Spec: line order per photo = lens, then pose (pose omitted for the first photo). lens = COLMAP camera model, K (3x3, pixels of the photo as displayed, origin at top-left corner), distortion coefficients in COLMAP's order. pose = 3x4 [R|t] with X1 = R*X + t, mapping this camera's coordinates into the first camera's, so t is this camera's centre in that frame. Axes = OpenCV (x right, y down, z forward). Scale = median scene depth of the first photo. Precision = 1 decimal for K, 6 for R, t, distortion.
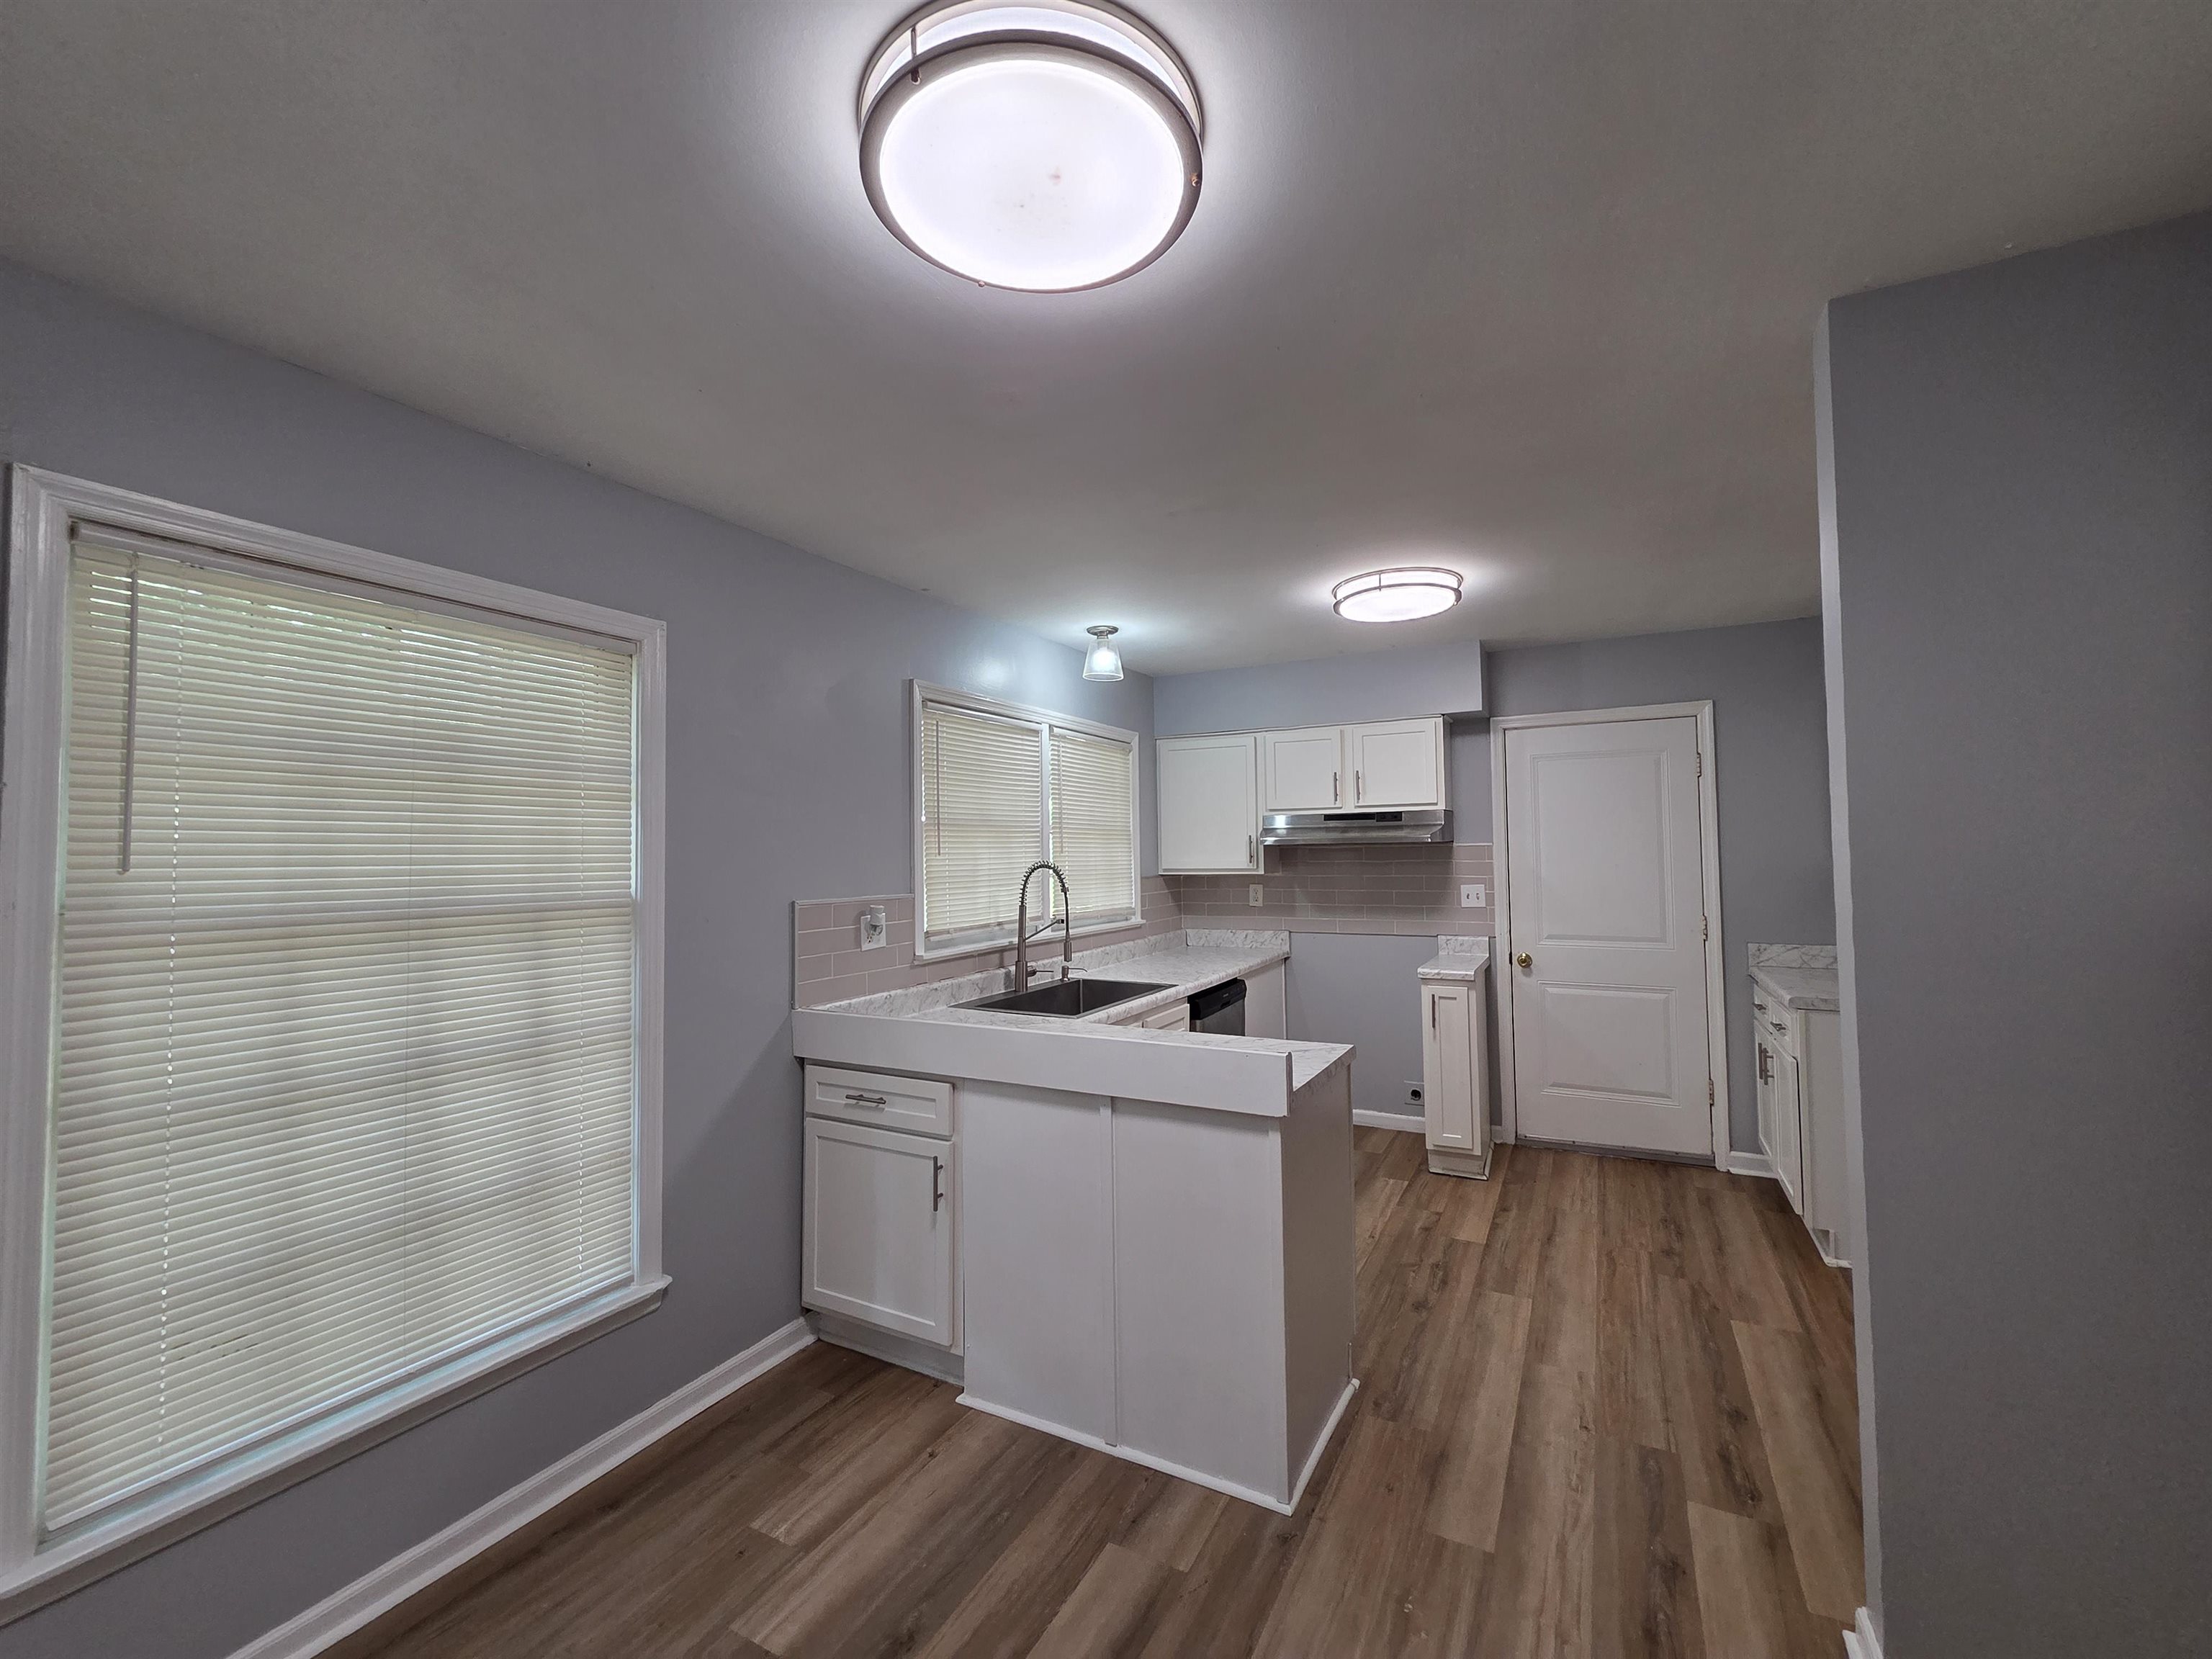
lens RADIAL K [[911.0, 0, 1111.5], [0, 911.0, 818.8], [0, 0, 1]] dist [0.000085, -0.000231]
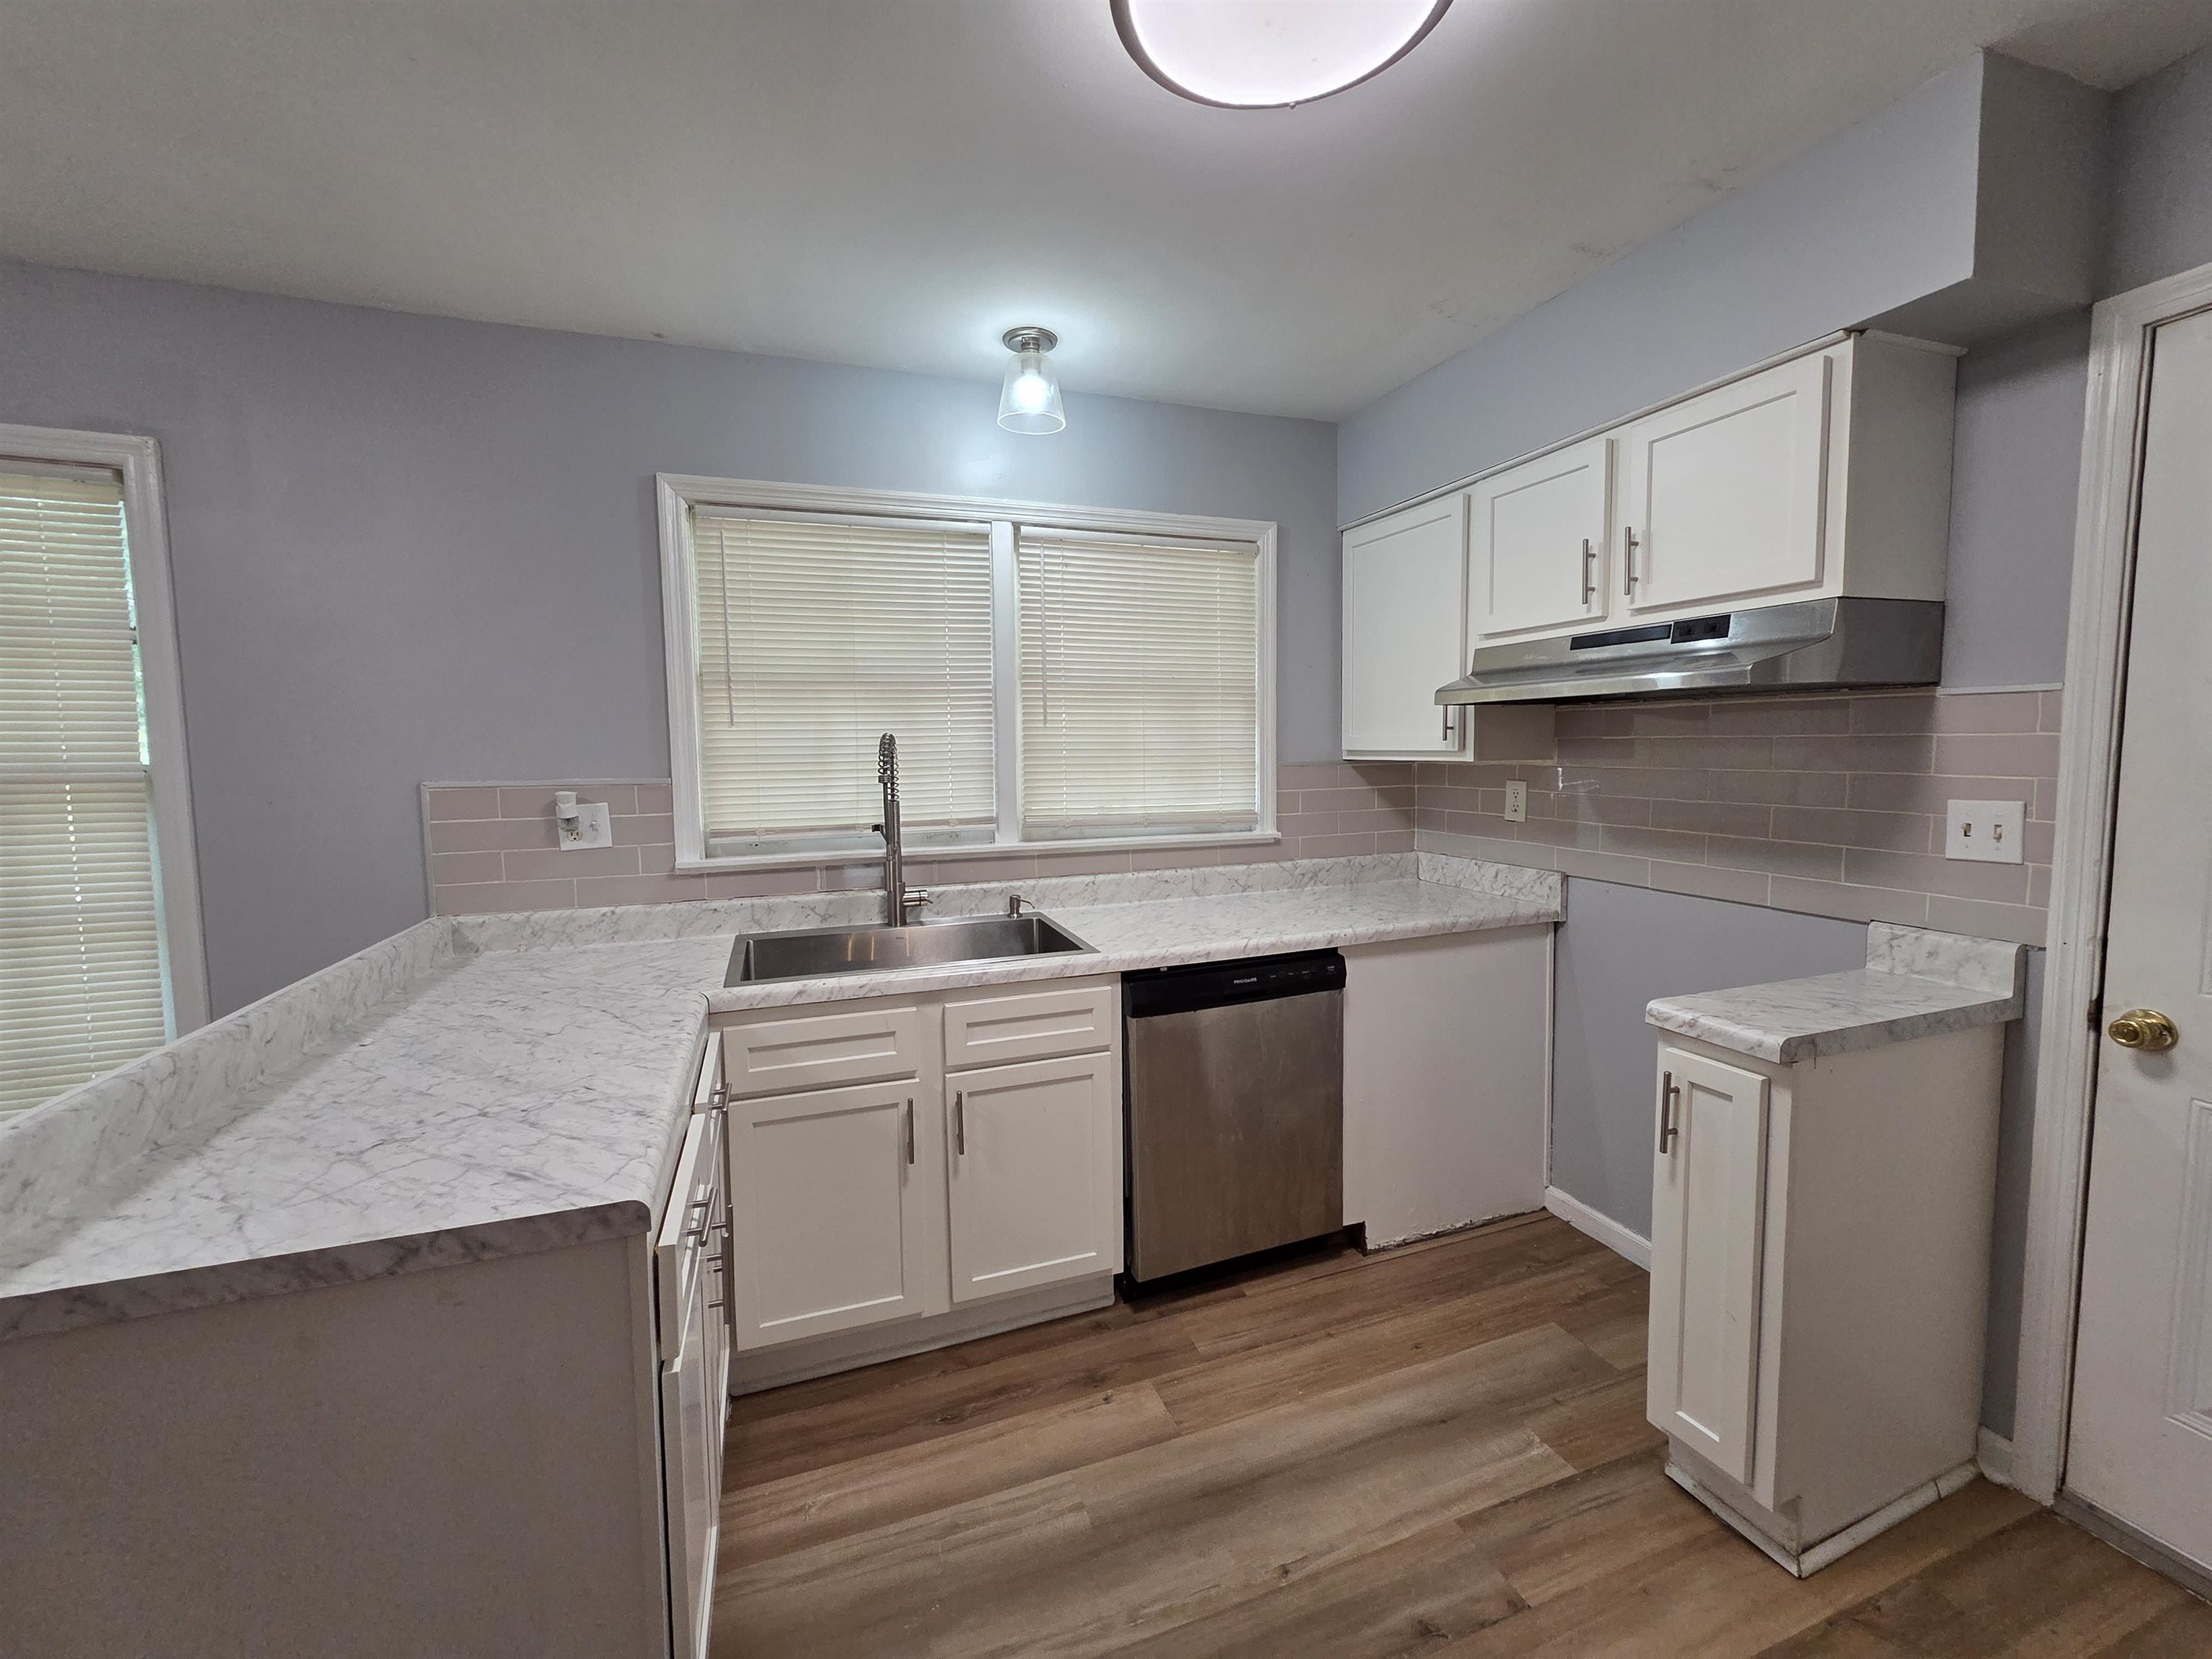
lens RADIAL K [[911.0, 0, 1111.5], [0, 911.0, 818.8], [0, 0, 1]] dist [0.000085, -0.000231]
pose [[0.745503, 0.058572, -0.663924, 0.498333], [0.026677, 0.992711, 0.117532, 0.036020], [0.665968, -0.105332, 0.738506, 0.649722]]
